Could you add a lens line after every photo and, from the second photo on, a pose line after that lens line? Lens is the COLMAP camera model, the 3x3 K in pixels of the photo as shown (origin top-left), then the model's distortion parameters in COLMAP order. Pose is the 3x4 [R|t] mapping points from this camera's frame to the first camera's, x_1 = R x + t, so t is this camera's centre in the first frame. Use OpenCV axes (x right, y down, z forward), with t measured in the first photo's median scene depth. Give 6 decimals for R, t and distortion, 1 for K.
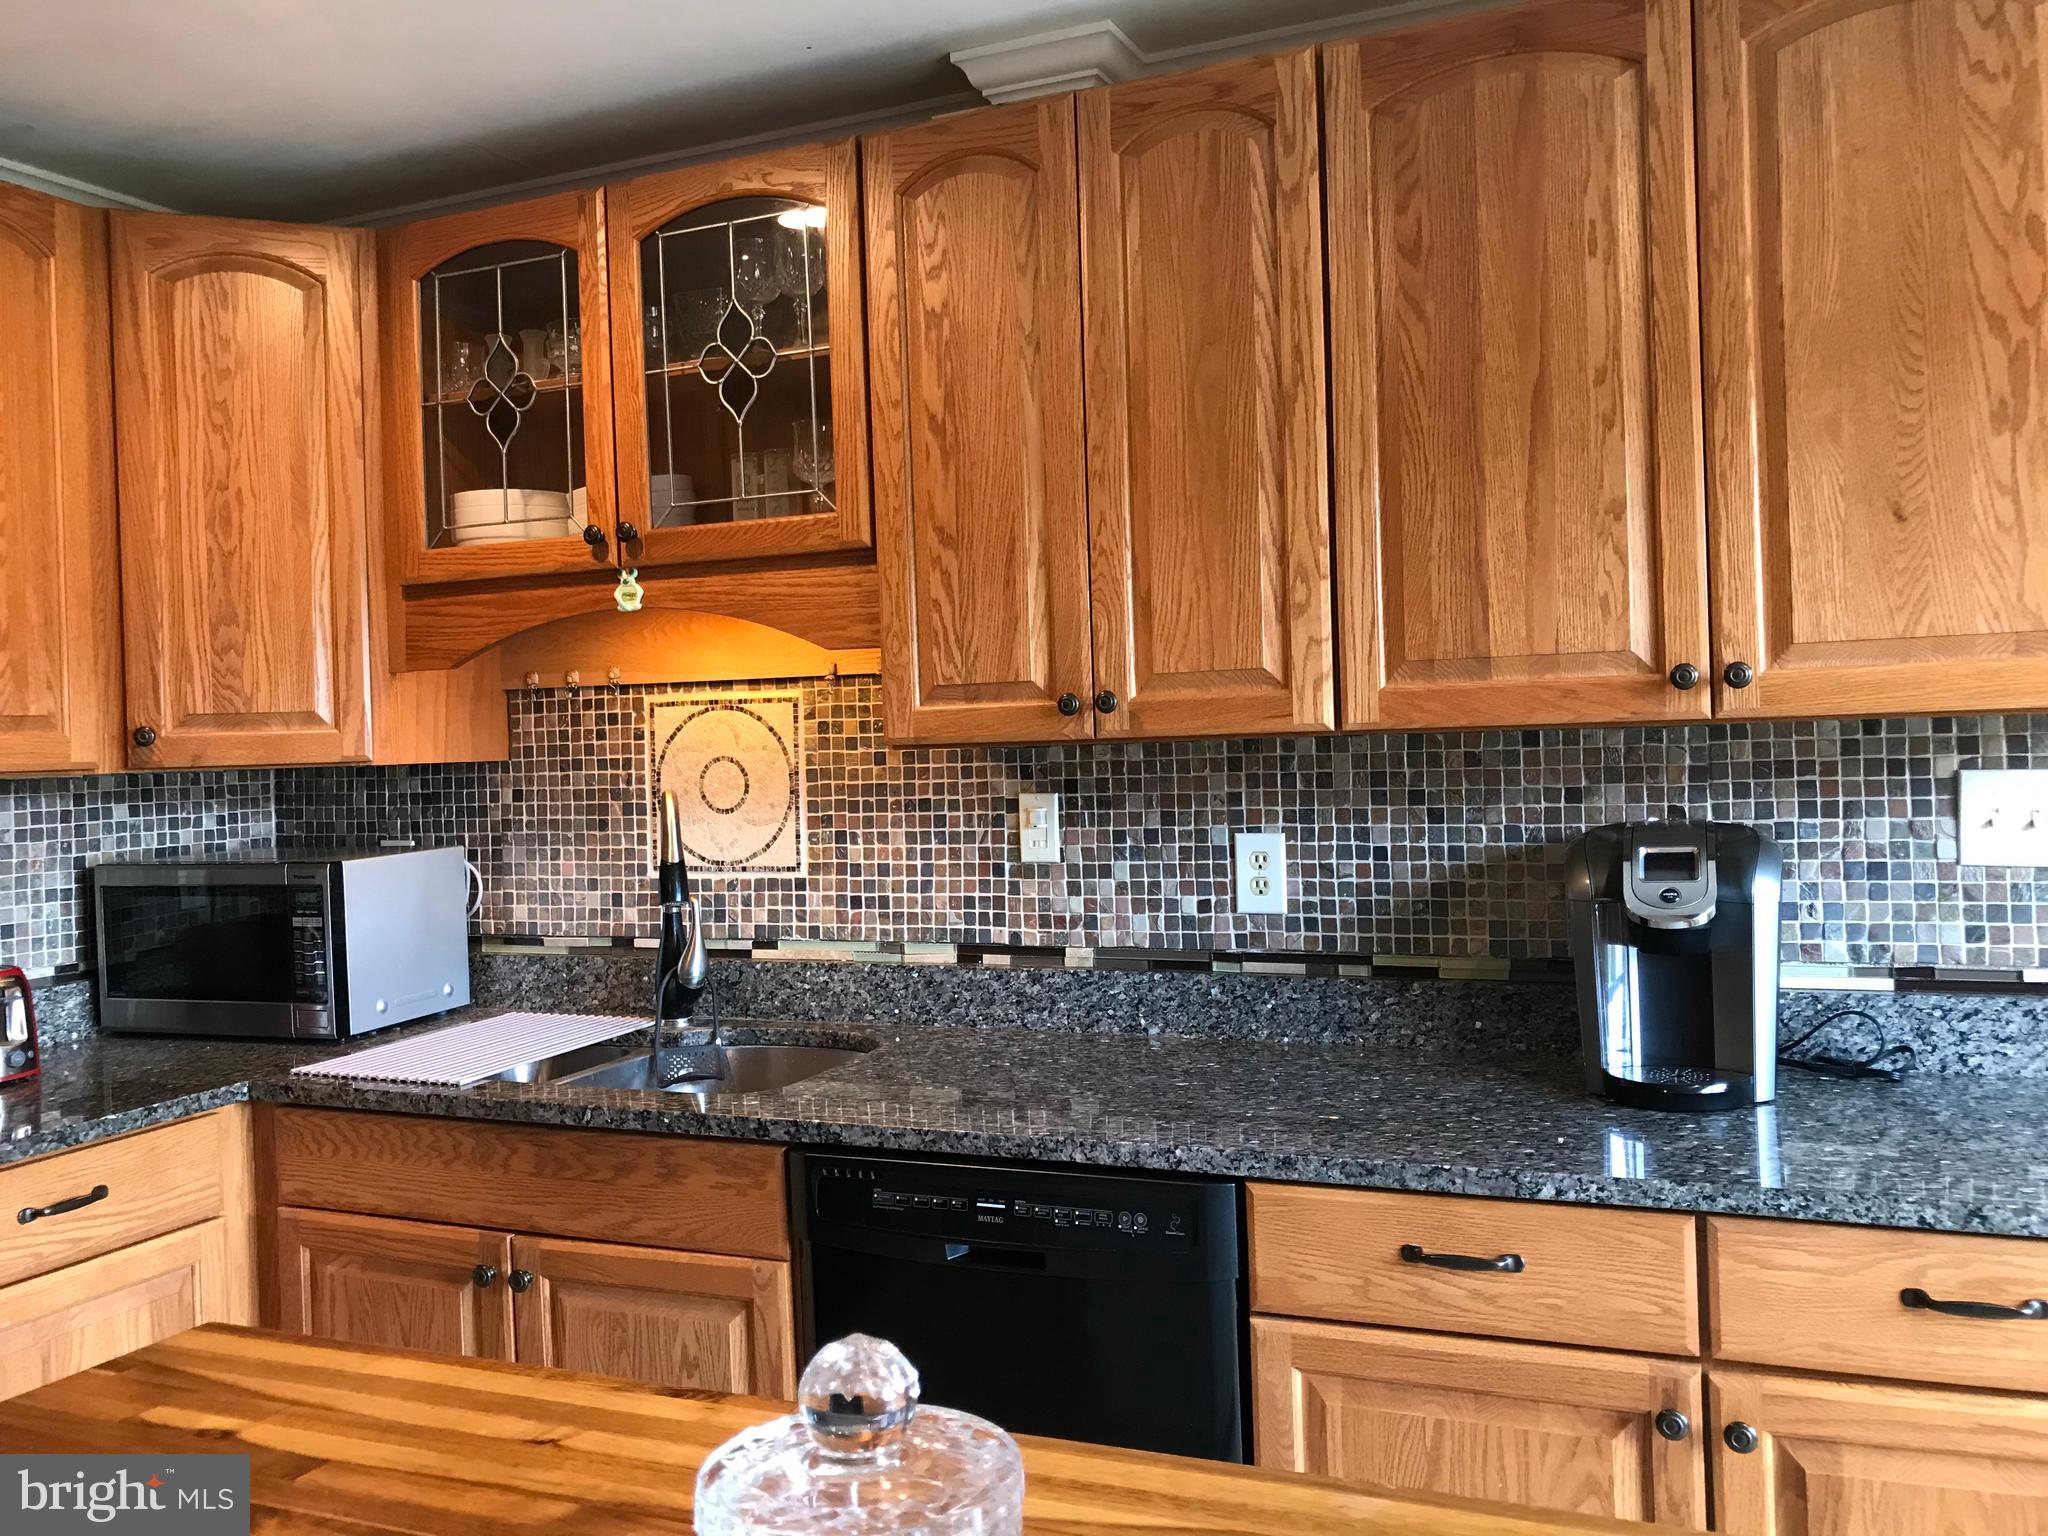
lens RADIAL K [[1702.7, 0, 1022.2], [0, 1702.7, 743.2], [0, 0, 1]] dist [0.013282, -0.002162]
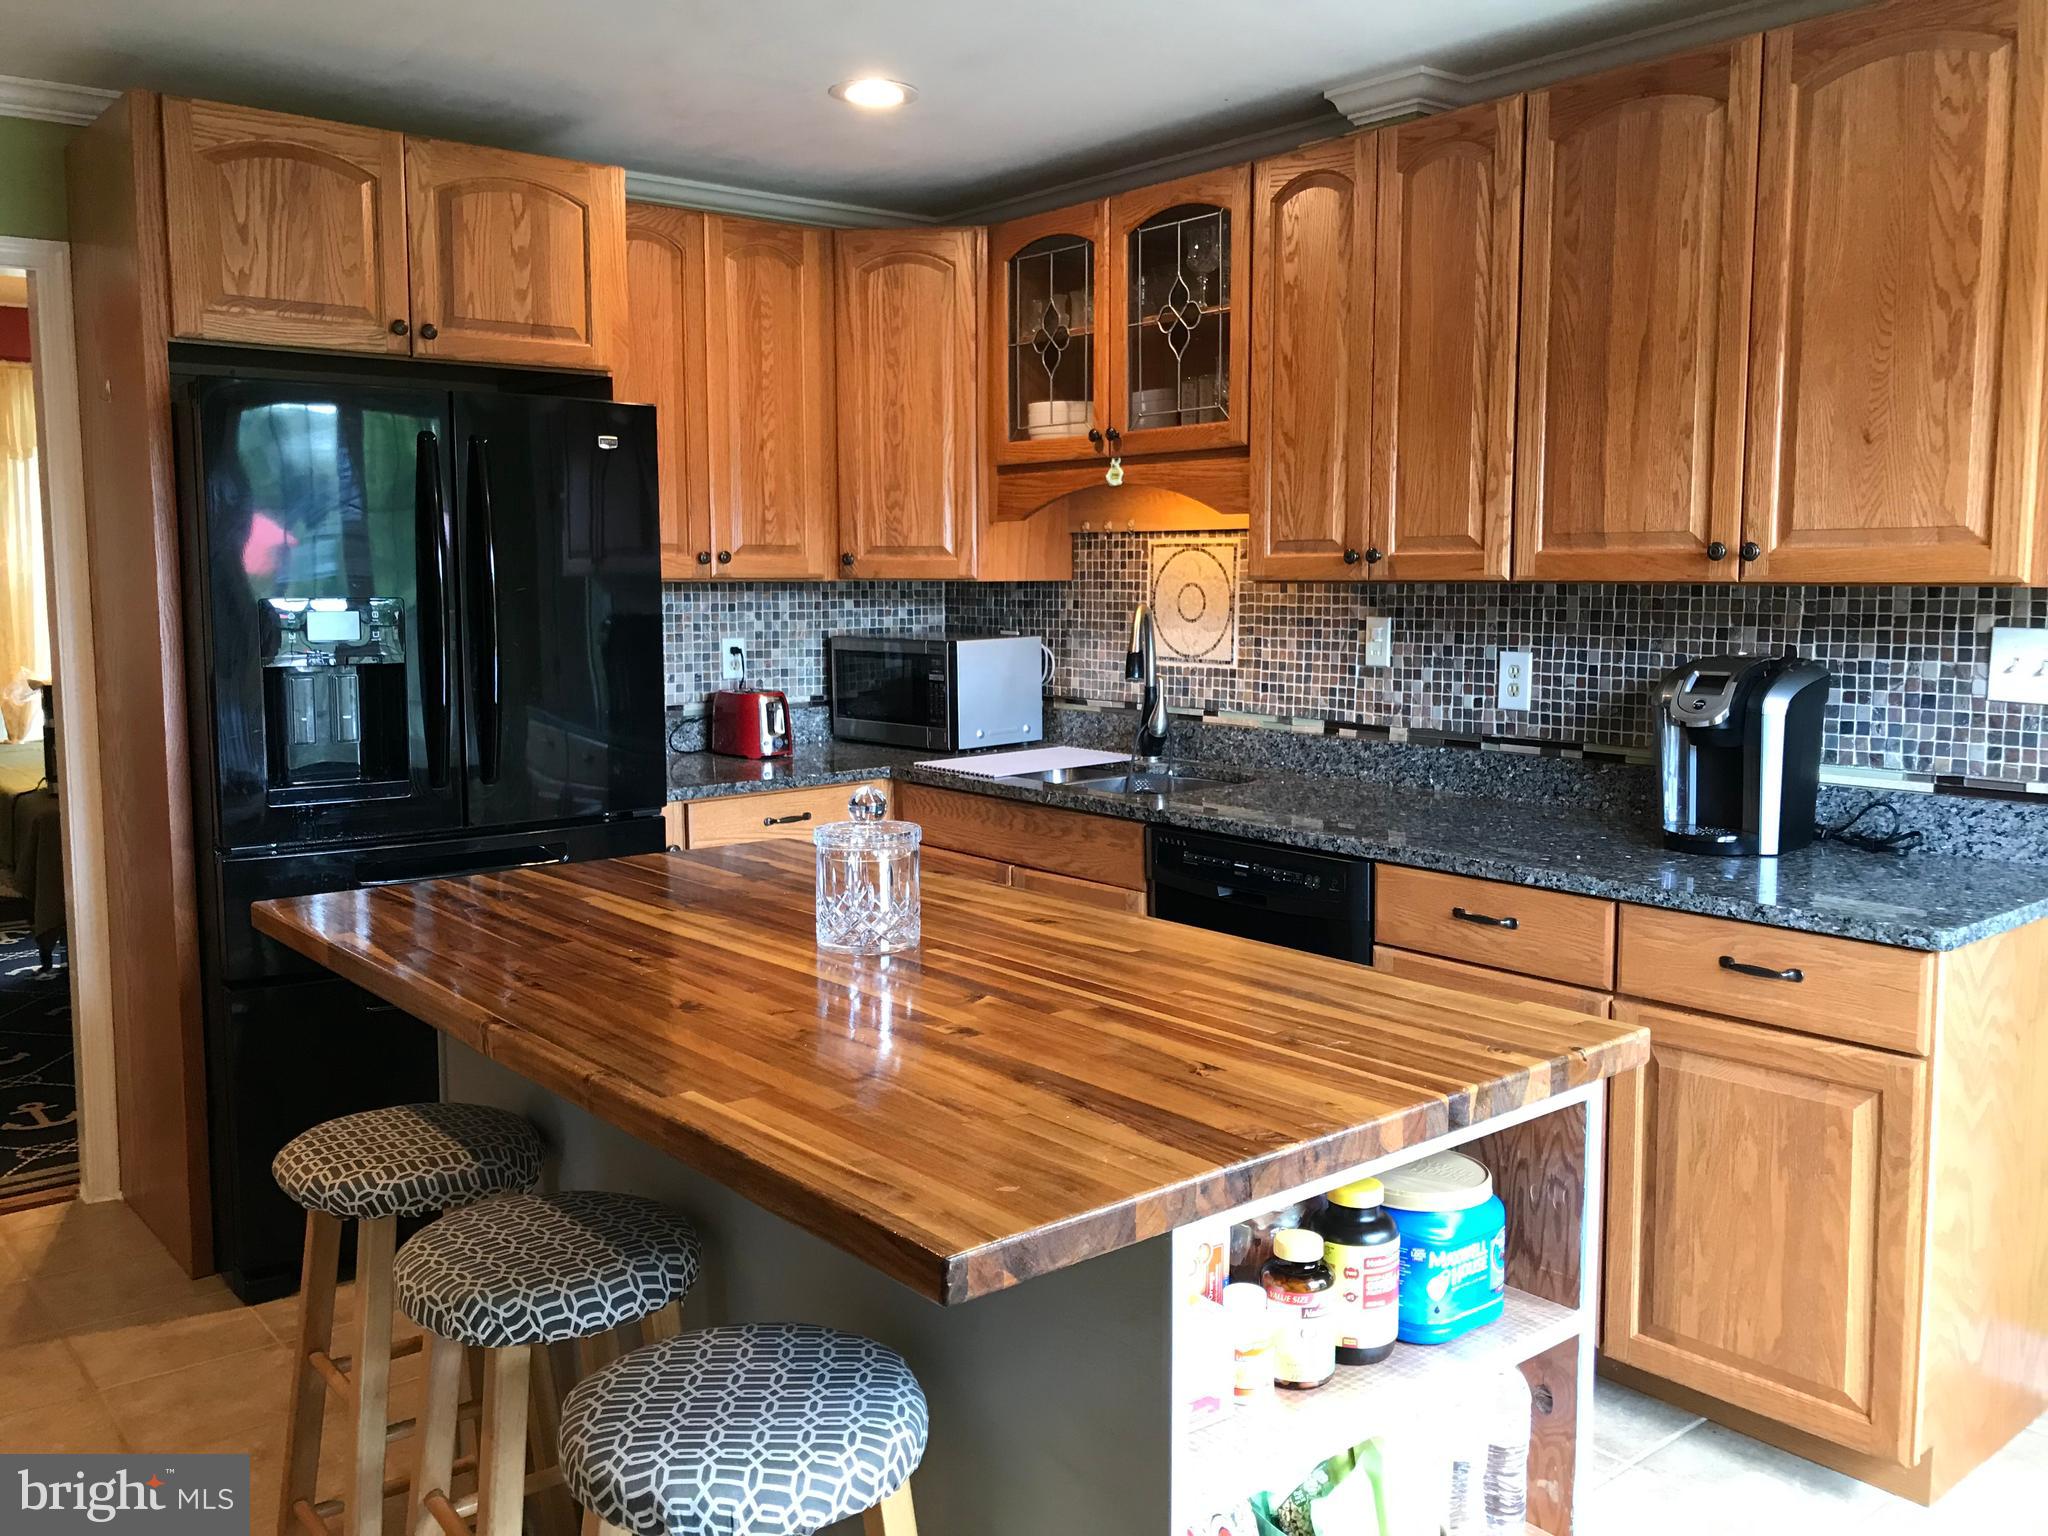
lens RADIAL K [[1719.0, 0, 1019.4], [0, 1719.0, 749.4], [0, 0, 1]] dist [0.035801, -0.071388]
pose [[0.888458, 0.078059, -0.452271, 0.442755], [-0.027212, 0.992656, 0.117870, -0.023962], [0.458150, -0.092415, 0.884058, -0.455706]]
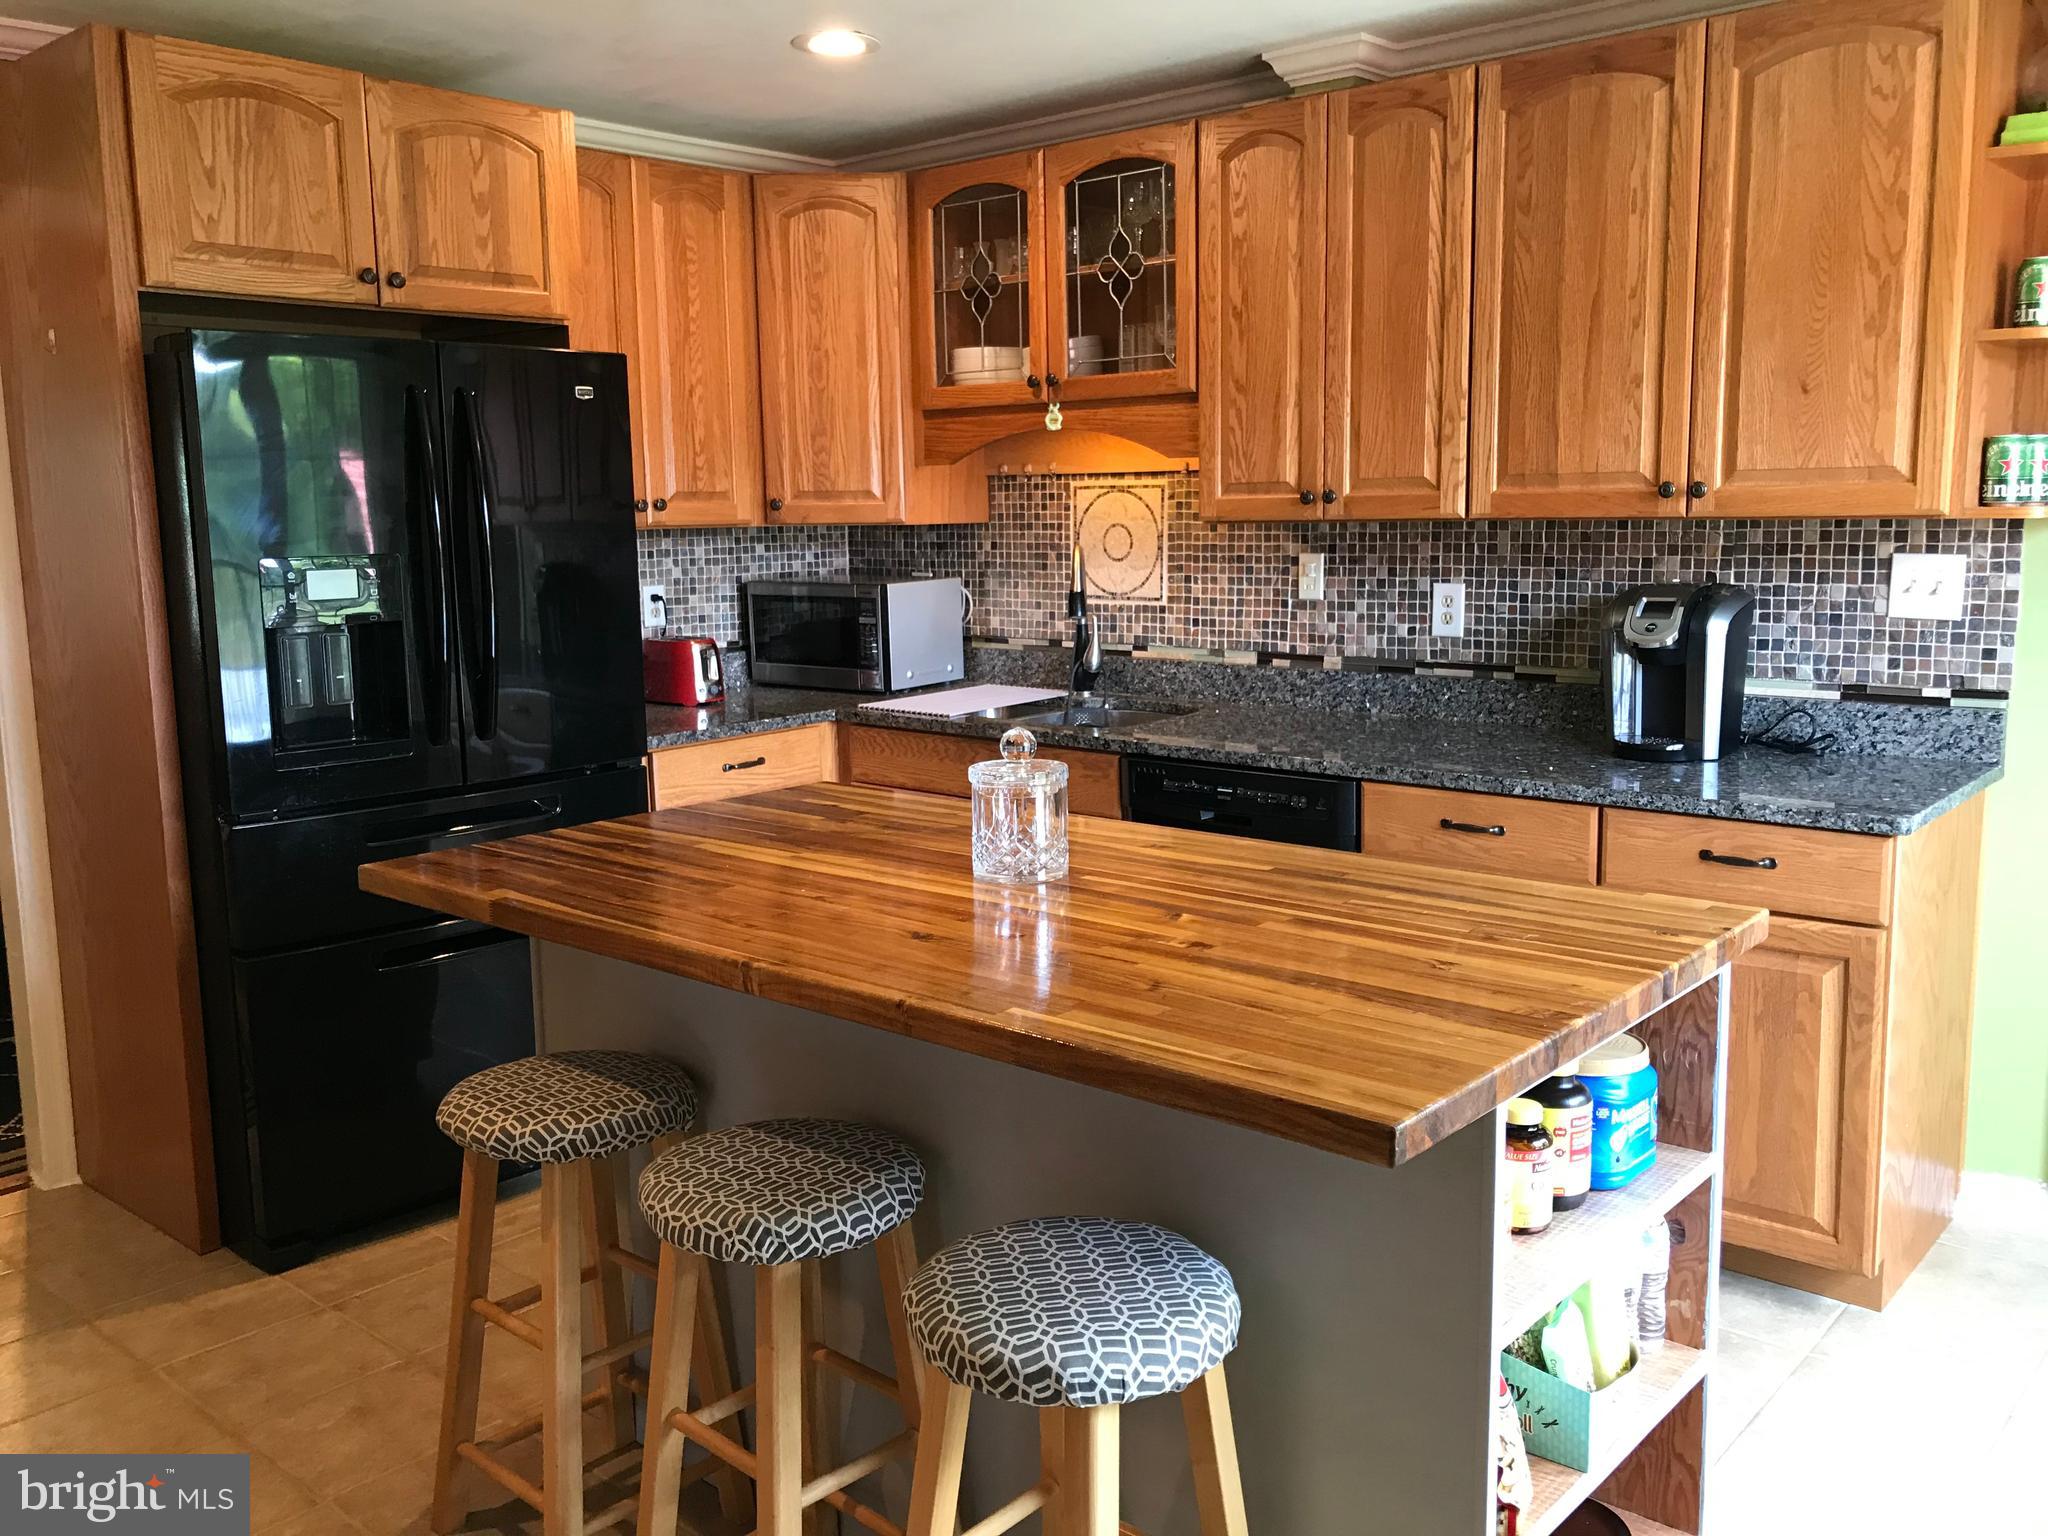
lens RADIAL K [[1717.8, 0, 1029.0], [0, 1717.8, 758.5], [0, 0, 1]] dist [0.032347, -0.069295]
pose [[0.952672, 0.061401, -0.297734, 0.261139], [-0.014351, 0.987382, 0.157705, -0.030294], [0.303660, -0.145968, 0.941533, -0.598712]]
